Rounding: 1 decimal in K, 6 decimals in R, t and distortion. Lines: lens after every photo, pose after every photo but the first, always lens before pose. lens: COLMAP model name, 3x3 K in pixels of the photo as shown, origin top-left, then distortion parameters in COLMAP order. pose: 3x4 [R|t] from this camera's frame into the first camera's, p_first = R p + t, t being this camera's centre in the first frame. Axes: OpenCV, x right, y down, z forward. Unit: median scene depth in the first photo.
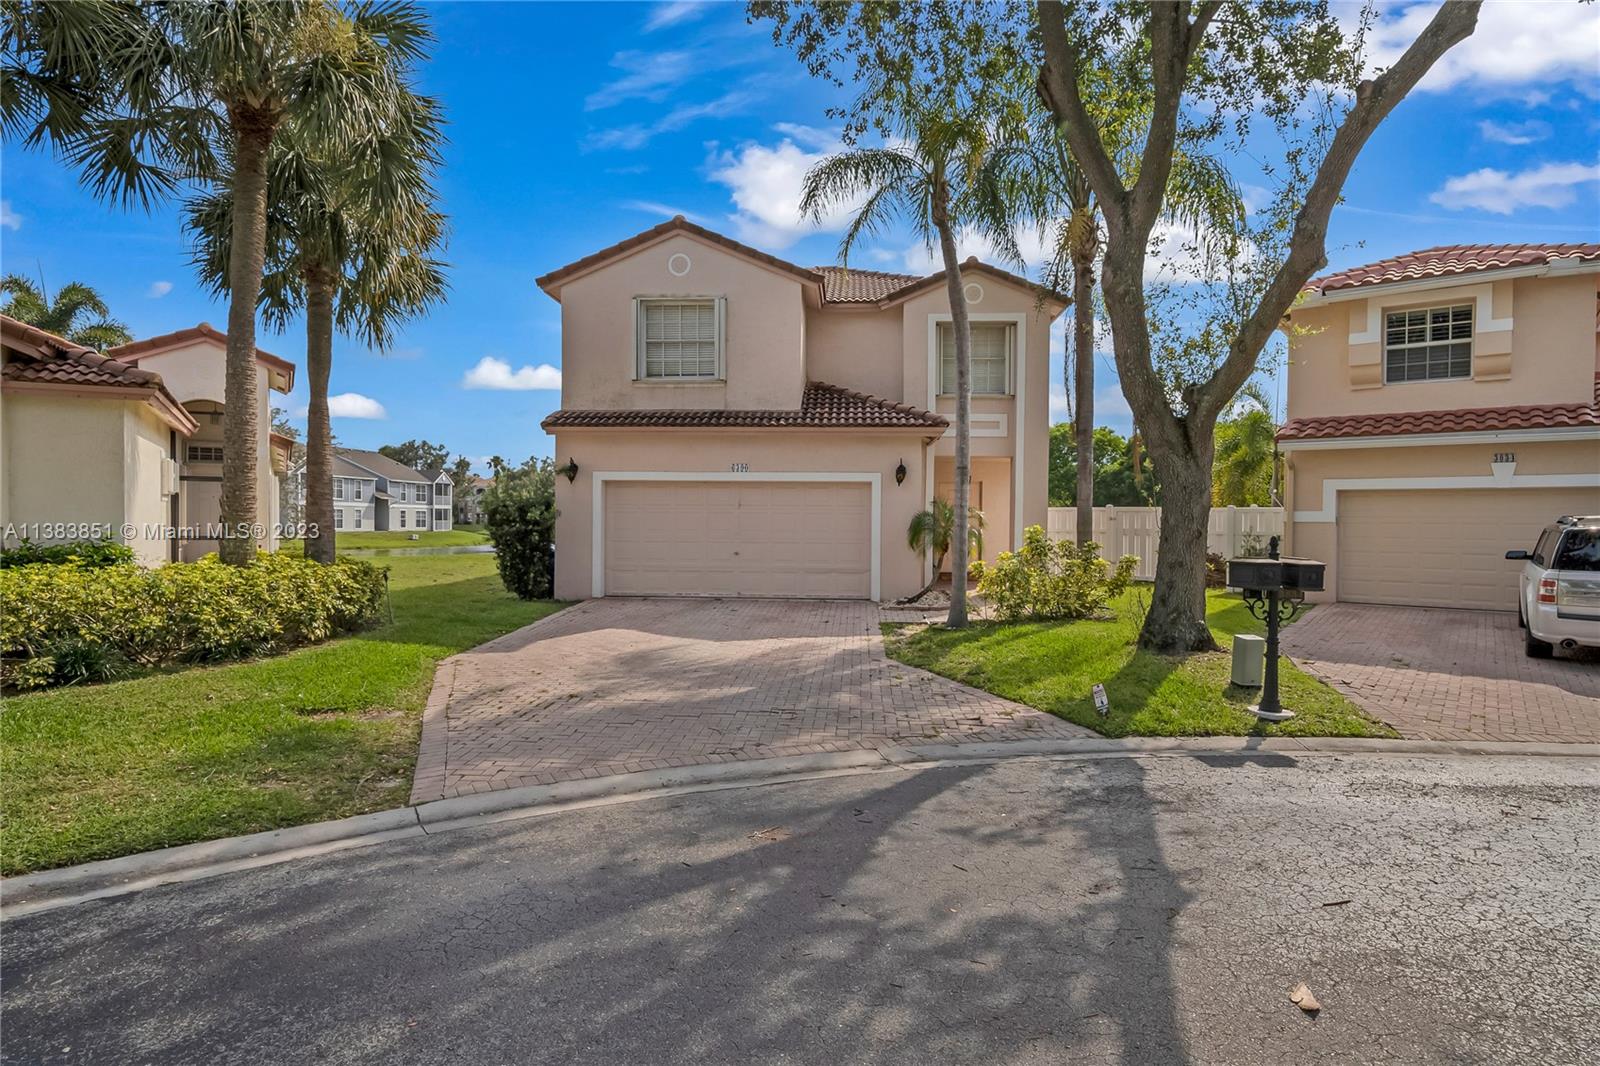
lens RADIAL K [[877.6, 0, 800.0], [0, 877.6, 497.6], [0, 0, 1]] dist [0.000894, 0.000098]
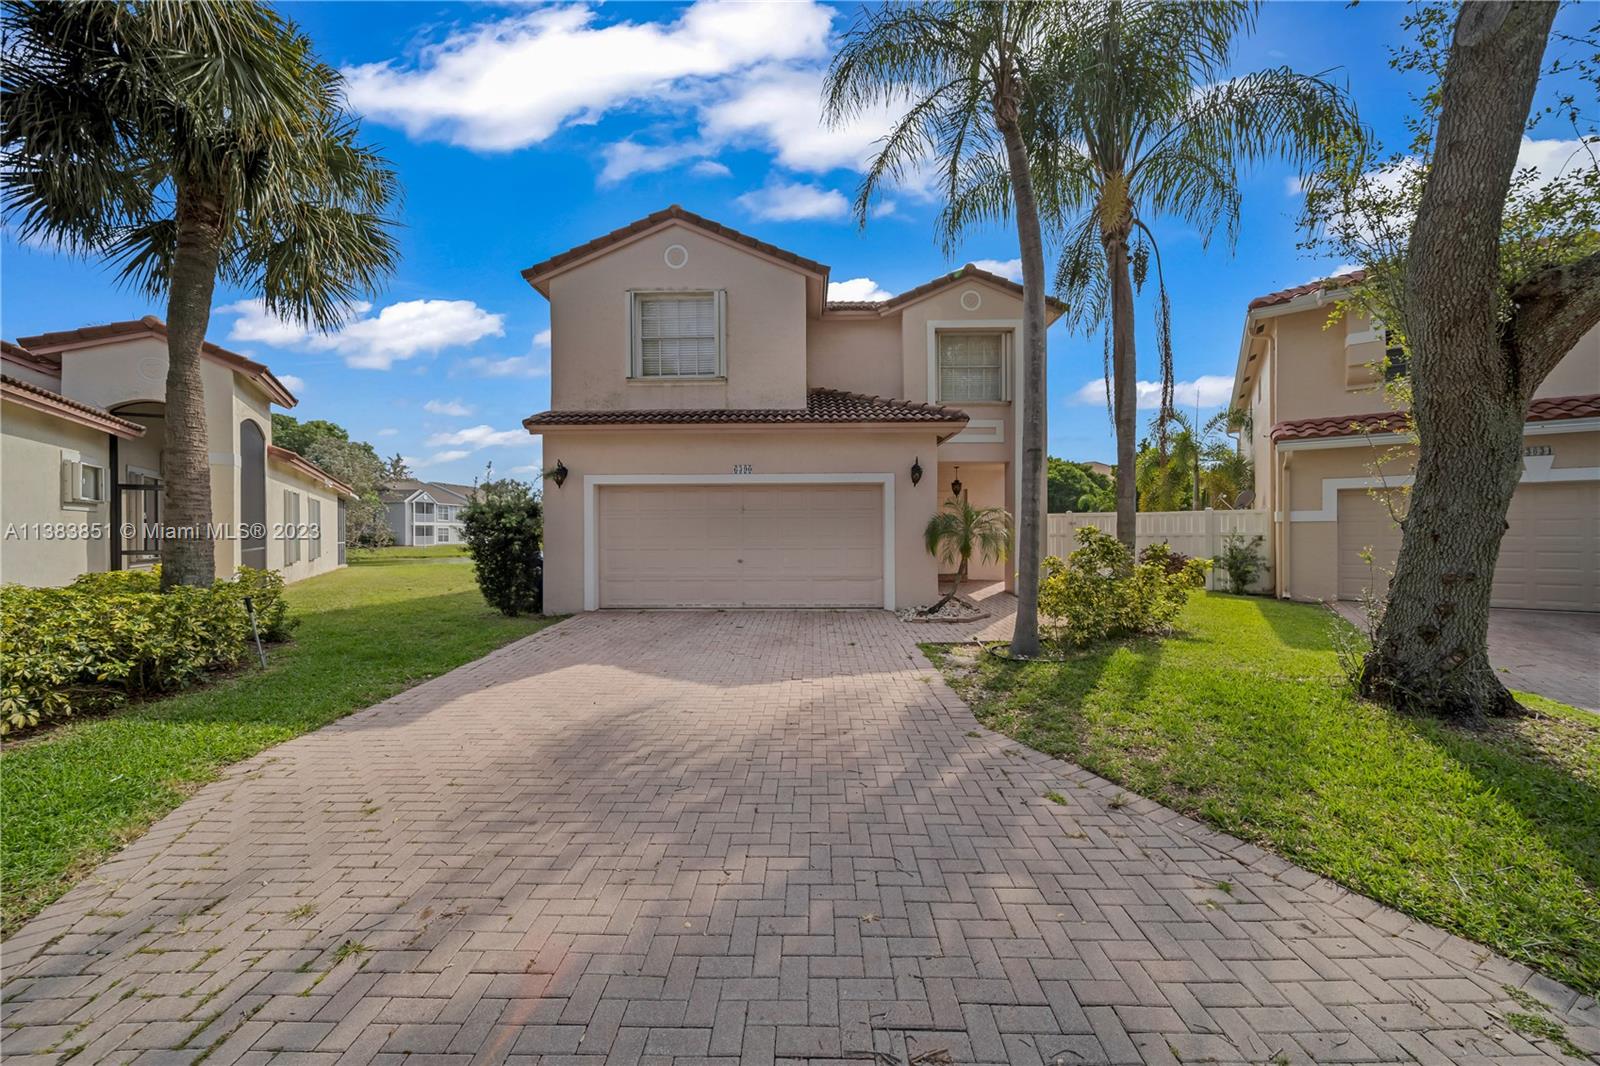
lens RADIAL K [[575.0, 0, 797.4], [0, 575.0, 518.4], [0, 0, 1]] dist [0.000269, -0.000095]
pose [[0.999207, -0.011757, 0.038034, -0.034402], [0.011722, 0.999931, 0.001134, 0.017946], [-0.038045, -0.000687, 0.999276, 0.383863]]
